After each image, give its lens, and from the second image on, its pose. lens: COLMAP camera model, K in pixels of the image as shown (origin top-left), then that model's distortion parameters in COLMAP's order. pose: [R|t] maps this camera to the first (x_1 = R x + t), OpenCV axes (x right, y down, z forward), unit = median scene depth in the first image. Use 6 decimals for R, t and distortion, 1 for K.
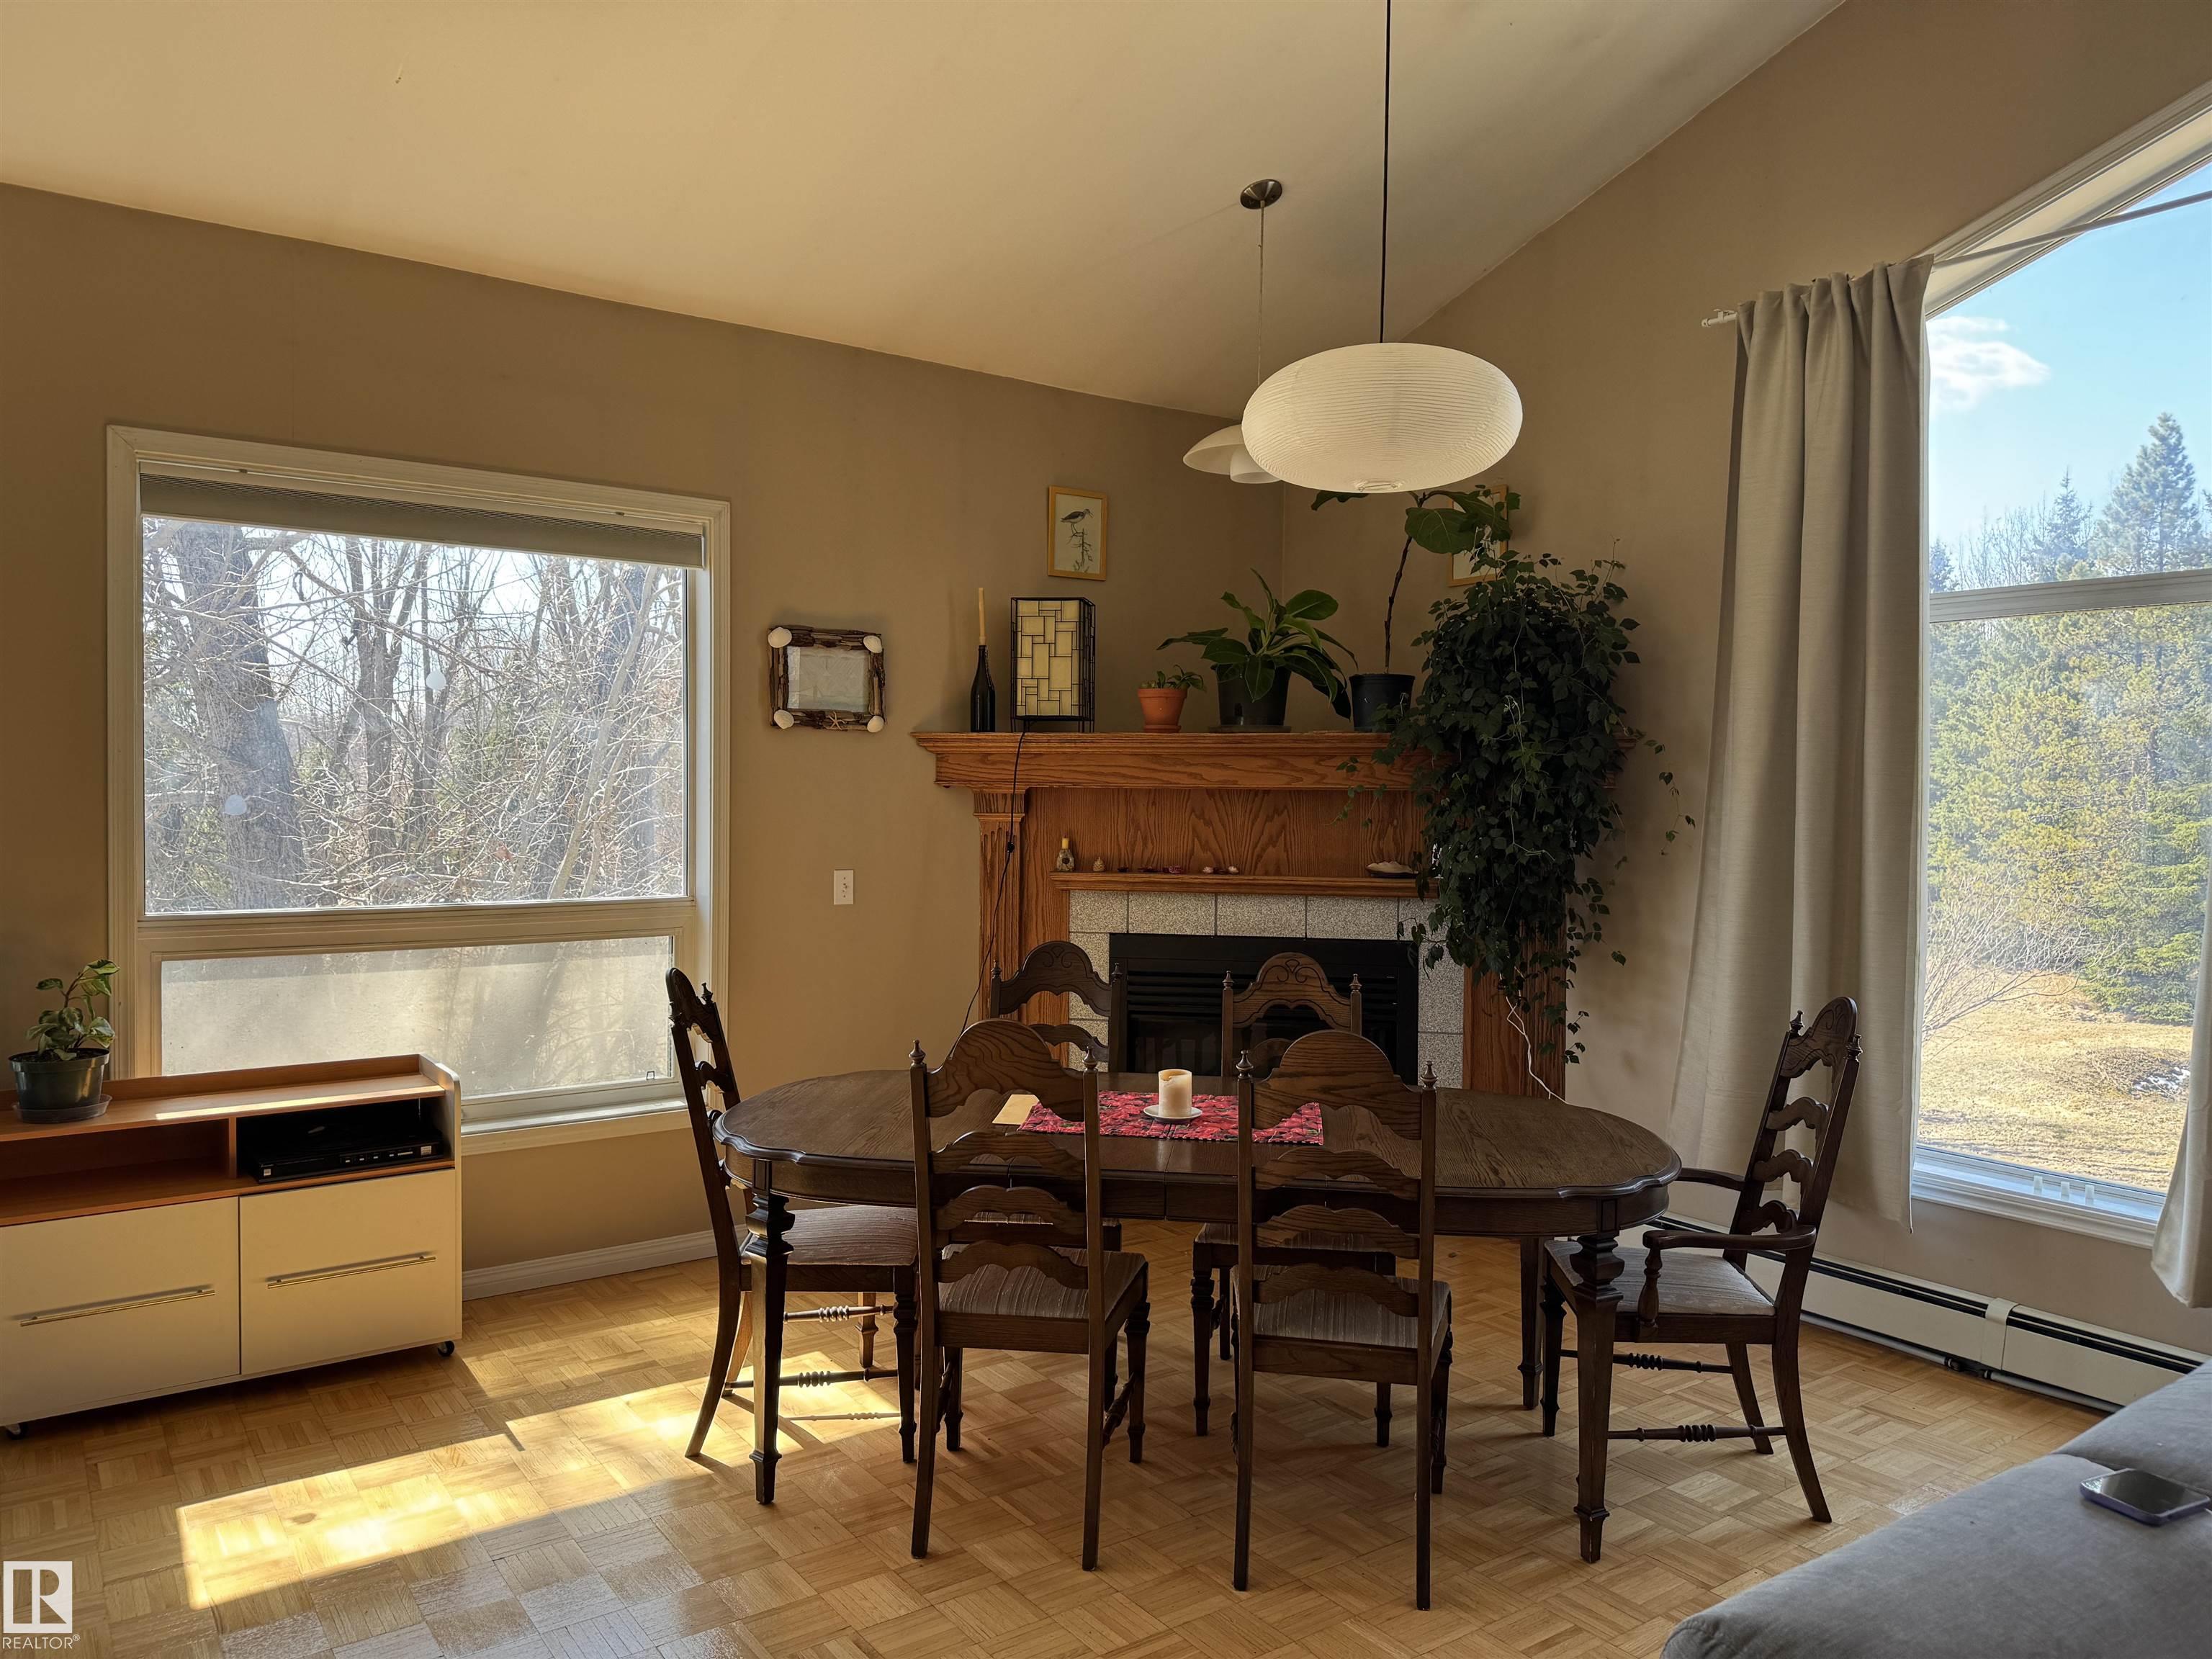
lens RADIAL K [[1530.5, 0, 1106.3], [0, 1530.5, 839.4], [0, 0, 1]] dist [0.037351, -0.049550]
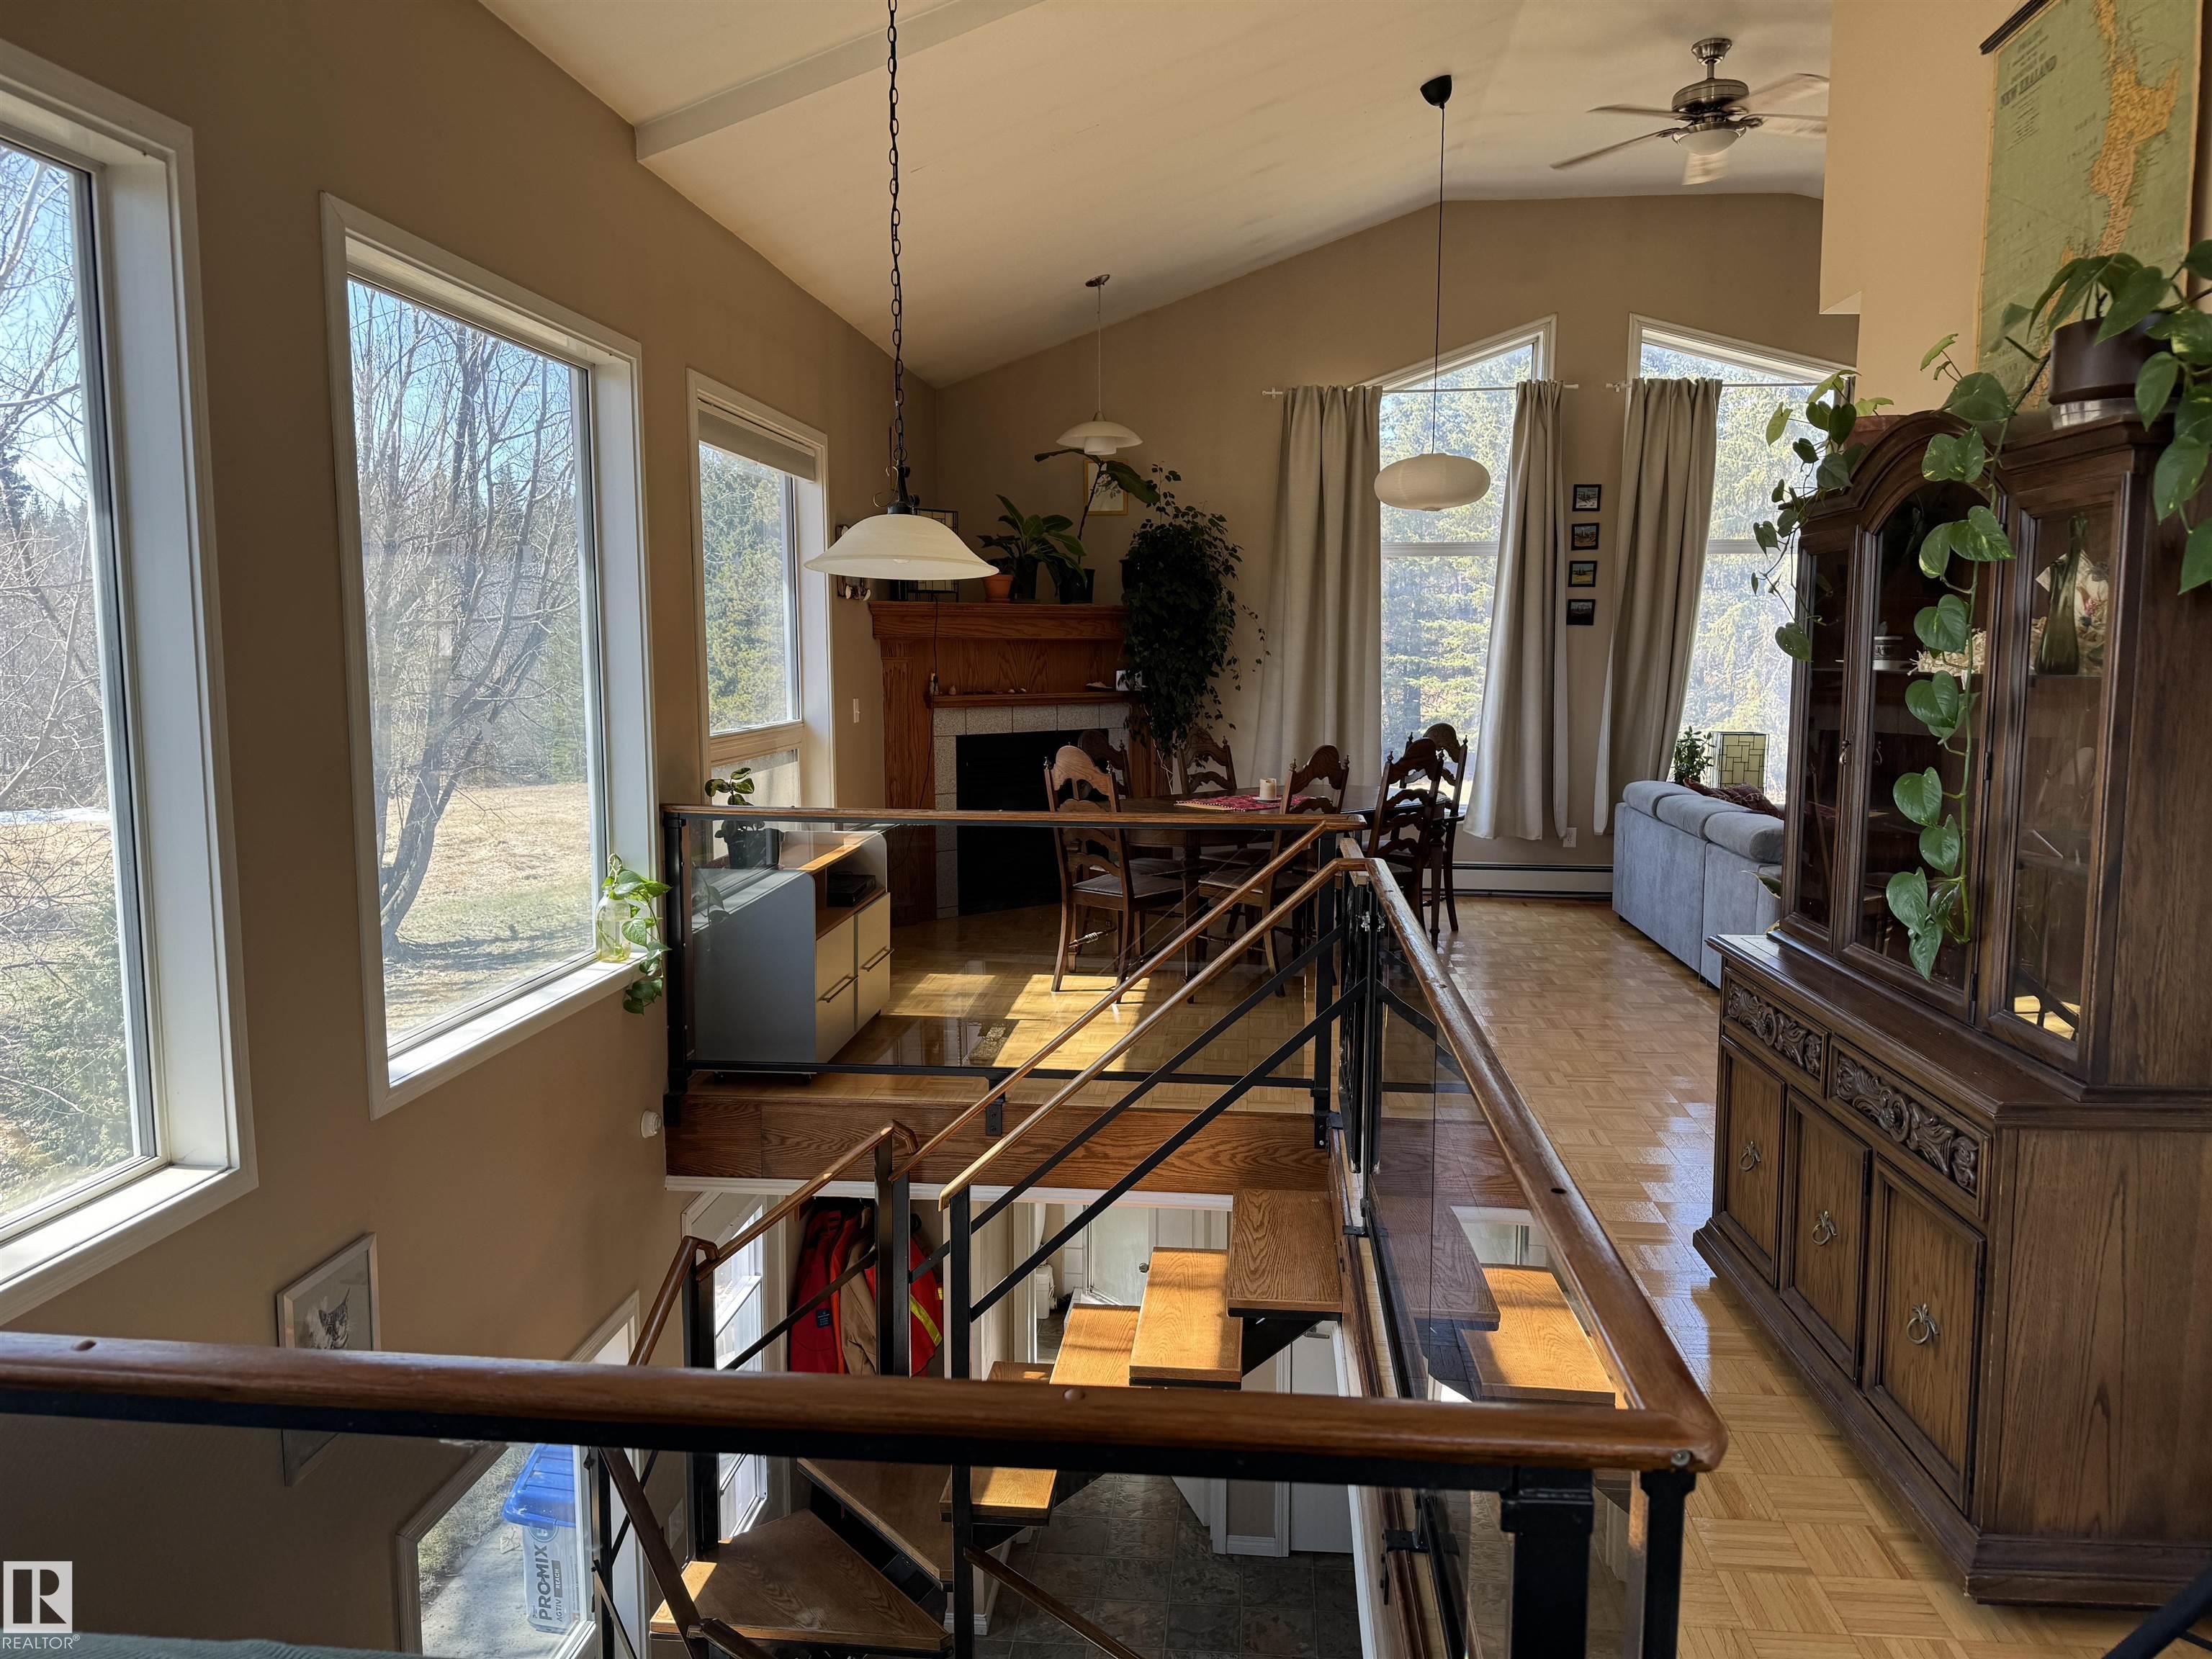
lens RADIAL K [[1530.5, 0, 1111.0], [0, 1530.5, 828.8], [0, 0, 1]] dist [0.037351, -0.049550]
pose [[0.658137, -0.100184, 0.746203, -1.066101], [0.032672, 0.993974, 0.104634, -0.000838], [-0.752189, -0.044484, 0.657444, -0.126262]]
